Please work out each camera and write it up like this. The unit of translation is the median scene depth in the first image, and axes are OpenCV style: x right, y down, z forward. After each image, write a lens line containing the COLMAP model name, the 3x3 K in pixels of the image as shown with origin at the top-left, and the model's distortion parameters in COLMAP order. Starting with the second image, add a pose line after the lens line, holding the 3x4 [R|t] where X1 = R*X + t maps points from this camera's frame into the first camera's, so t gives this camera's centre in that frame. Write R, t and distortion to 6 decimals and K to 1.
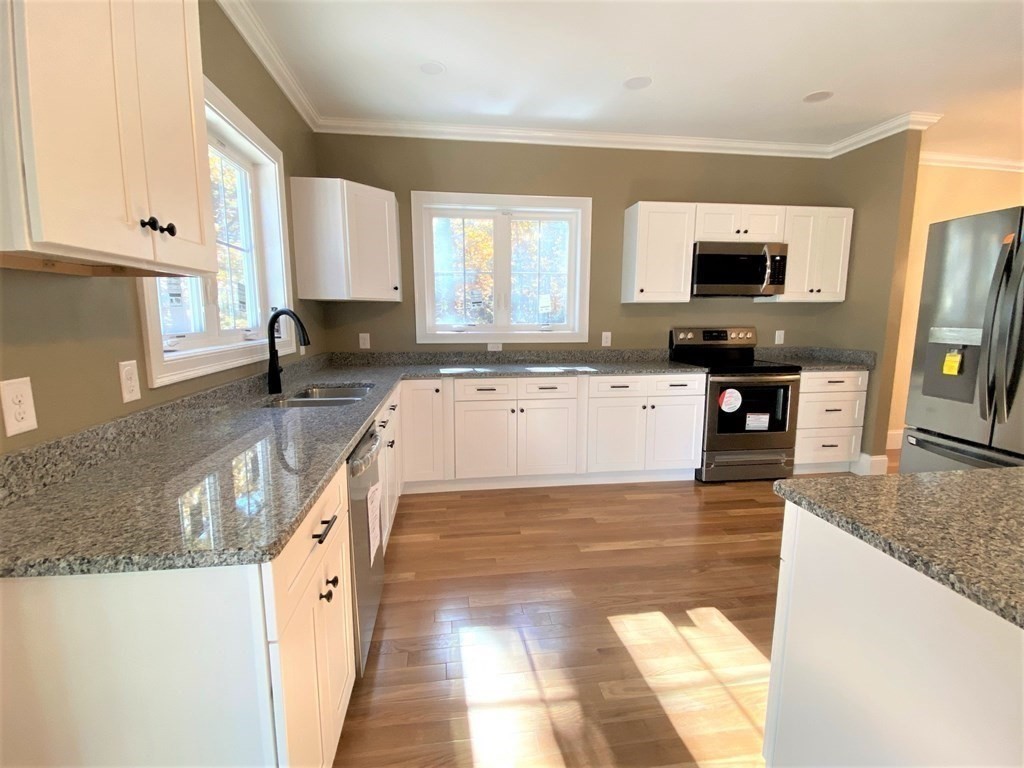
lens RADIAL K [[463.3, 0, 516.6], [0, 463.3, 387.6], [0, 0, 1]] dist [0.003430, -0.001518]
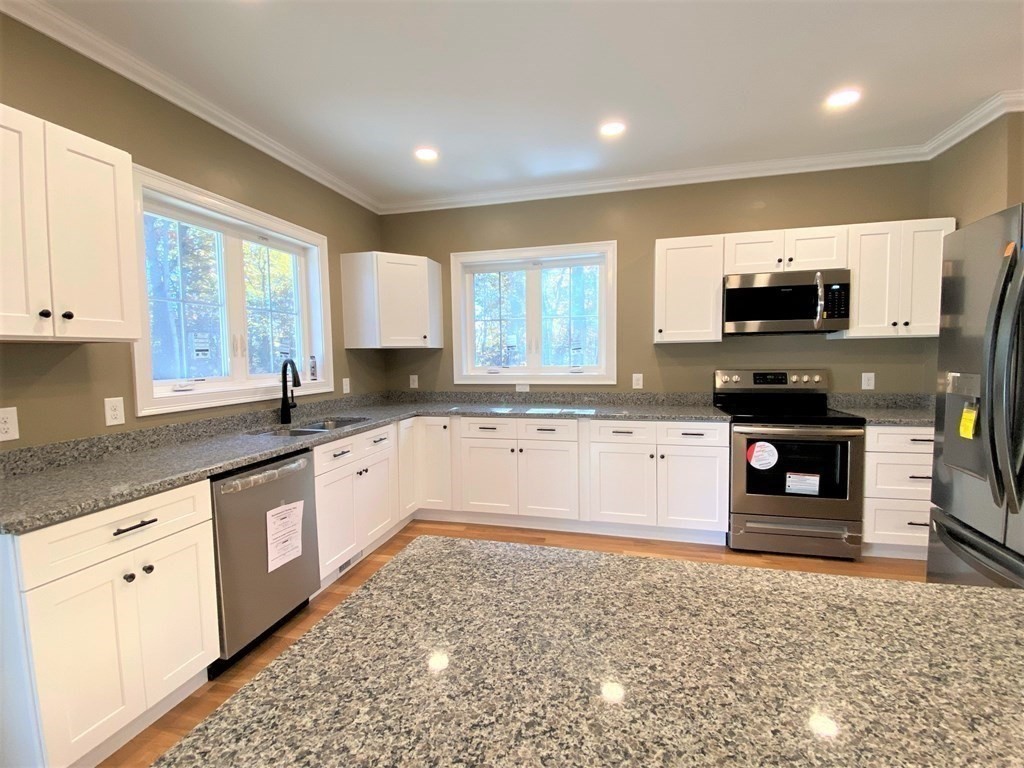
lens RADIAL K [[463.3, 0, 521.5], [0, 463.3, 382.2], [0, 0, 1]] dist [0.003430, -0.001518]
pose [[0.927461, 0.009327, -0.373803, 0.354407], [-0.043351, 0.995630, -0.082718, -0.015341], [0.371398, 0.092922, 0.923812, 0.035741]]
